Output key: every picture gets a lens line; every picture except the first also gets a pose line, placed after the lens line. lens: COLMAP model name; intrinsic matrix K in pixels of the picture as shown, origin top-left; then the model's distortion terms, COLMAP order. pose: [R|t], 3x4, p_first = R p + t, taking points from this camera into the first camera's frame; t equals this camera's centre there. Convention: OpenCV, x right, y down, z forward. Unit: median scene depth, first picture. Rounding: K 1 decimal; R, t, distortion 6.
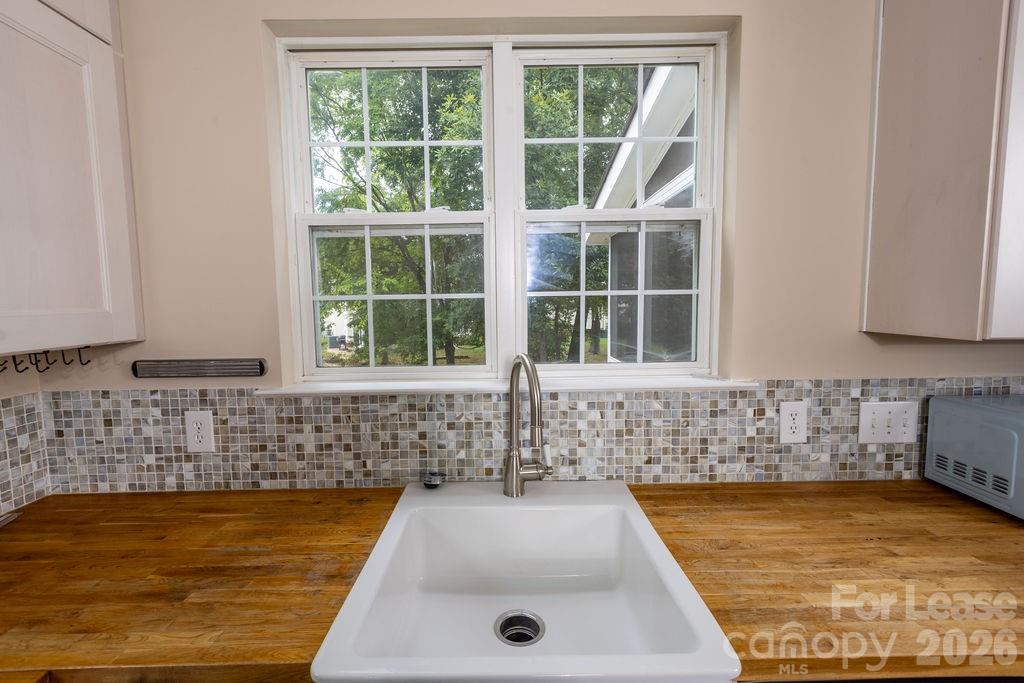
lens RADIAL K [[456.2, 0, 511.4], [0, 456.2, 336.7], [0, 0, 1]] dist [0.007209, -0.002665]
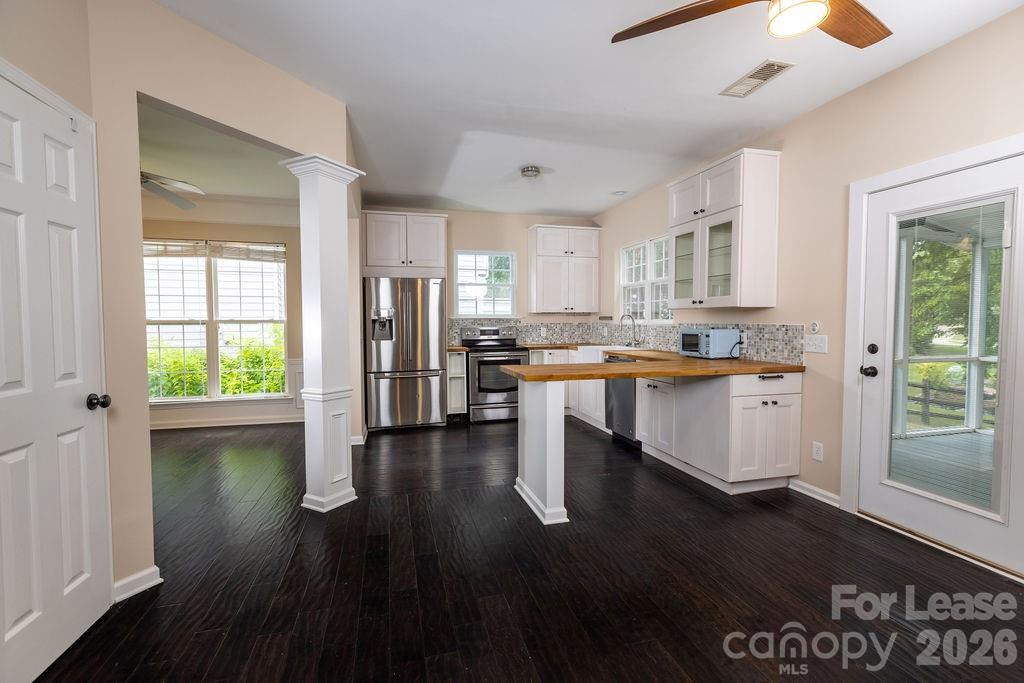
lens RADIAL K [[456.2, 0, 507.6], [0, 456.2, 337.9], [0, 0, 1]] dist [0.007209, -0.002665]
pose [[0.254449, 0.051729, -0.965702, 3.666107], [-0.078589, 0.996372, 0.032665, 0.196255], [0.963888, 0.067582, 0.257592, -1.211419]]
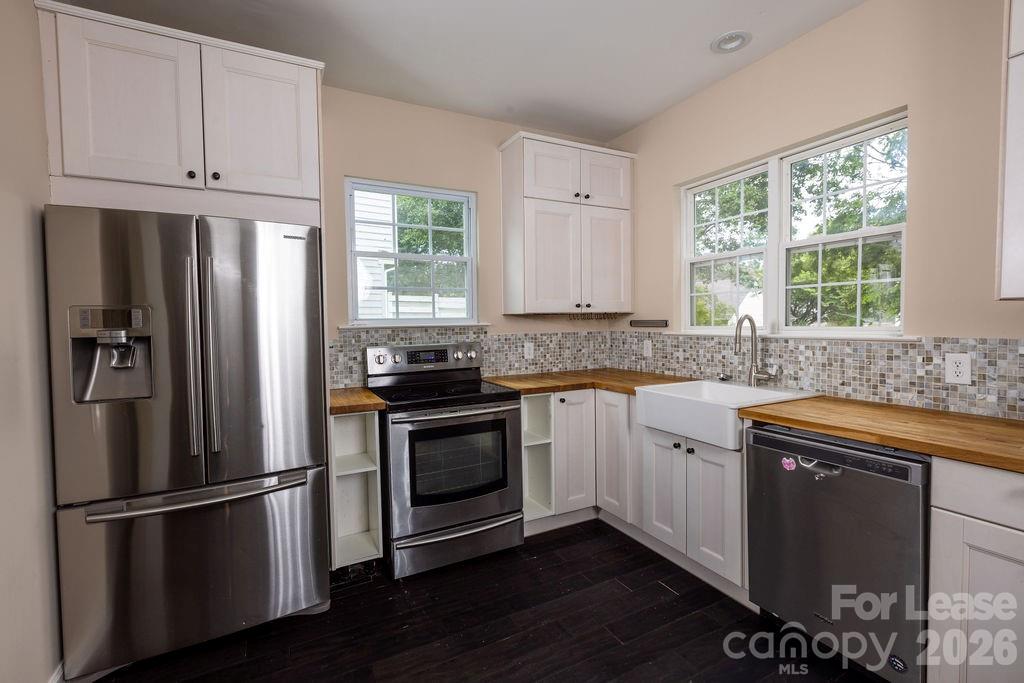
lens RADIAL K [[456.2, 0, 507.9], [0, 456.2, 336.7], [0, 0, 1]] dist [0.007209, -0.002665]
pose [[0.450810, 0.039767, -0.891734, 1.230244], [-0.064192, 0.997865, 0.012048, 0.160799], [0.890309, 0.051811, 0.452400, -0.843753]]
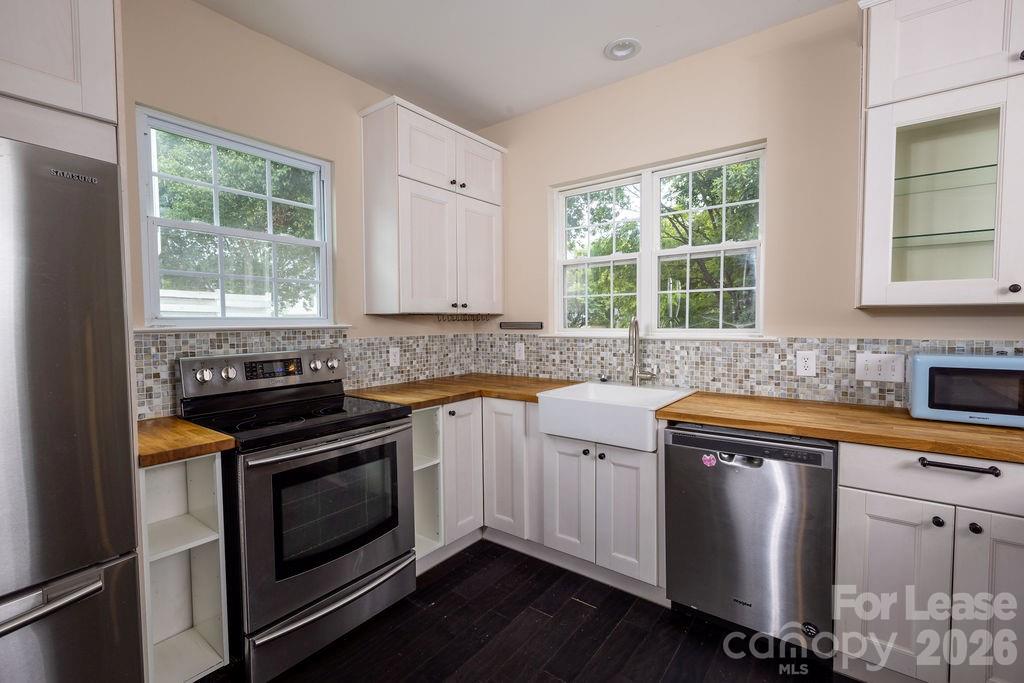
lens RADIAL K [[456.2, 0, 509.5], [0, 456.2, 337.9], [0, 0, 1]] dist [0.007209, -0.002665]
pose [[0.789698, 0.031473, -0.612688, 0.778194], [-0.053587, 0.998405, -0.017782, 0.181012], [0.611151, 0.046874, 0.790125, -0.978020]]
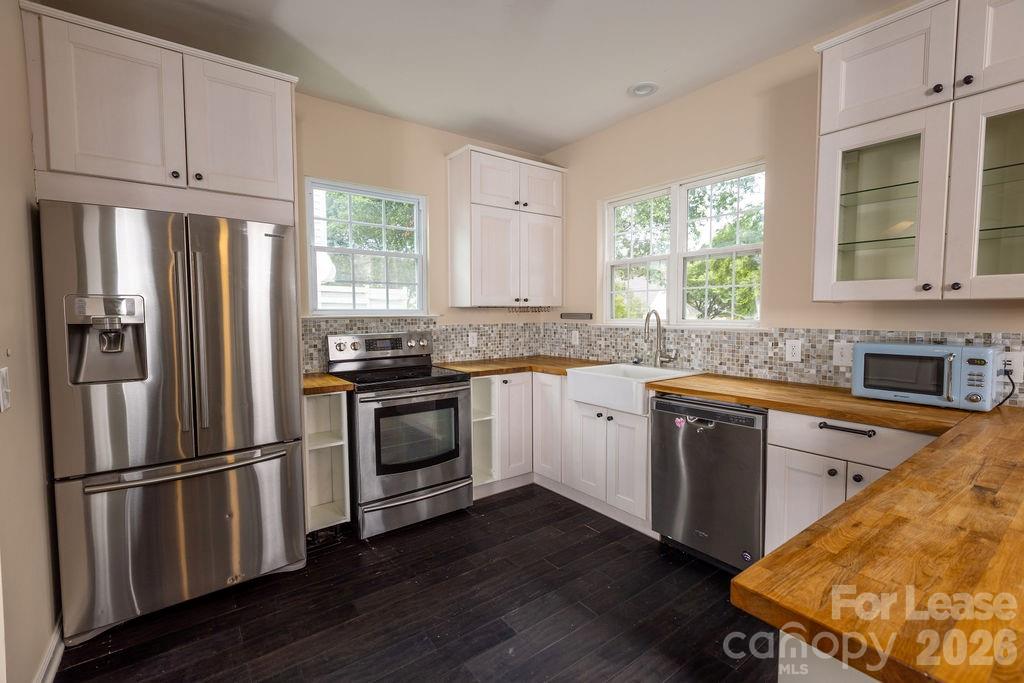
lens RADIAL K [[456.2, 0, 512.1], [0, 456.2, 336.7], [0, 0, 1]] dist [0.007209, -0.002665]
pose [[0.595259, 0.055750, -0.801598, 1.443777], [-0.069713, 0.997412, 0.017600, 0.176584], [0.800504, 0.045405, 0.597605, -1.093656]]
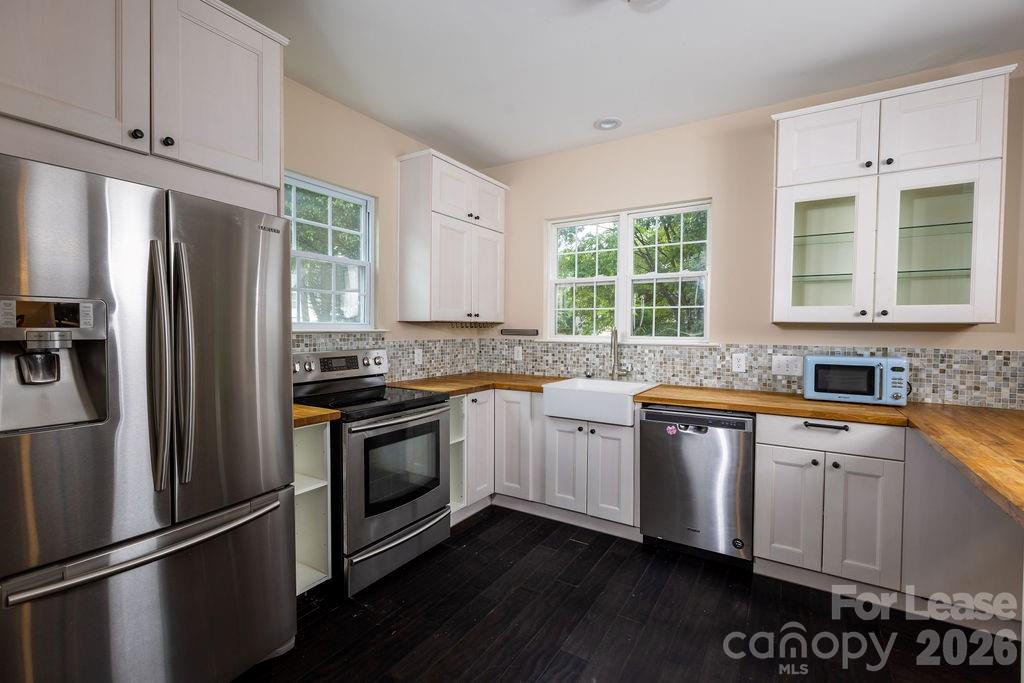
lens RADIAL K [[456.2, 0, 512.3], [0, 456.2, 337.6], [0, 0, 1]] dist [0.007209, -0.002665]
pose [[0.842916, 0.032885, -0.537039, 0.880361], [-0.063124, 0.997282, -0.038010, 0.218621], [0.534330, 0.065939, 0.842700, -1.530675]]
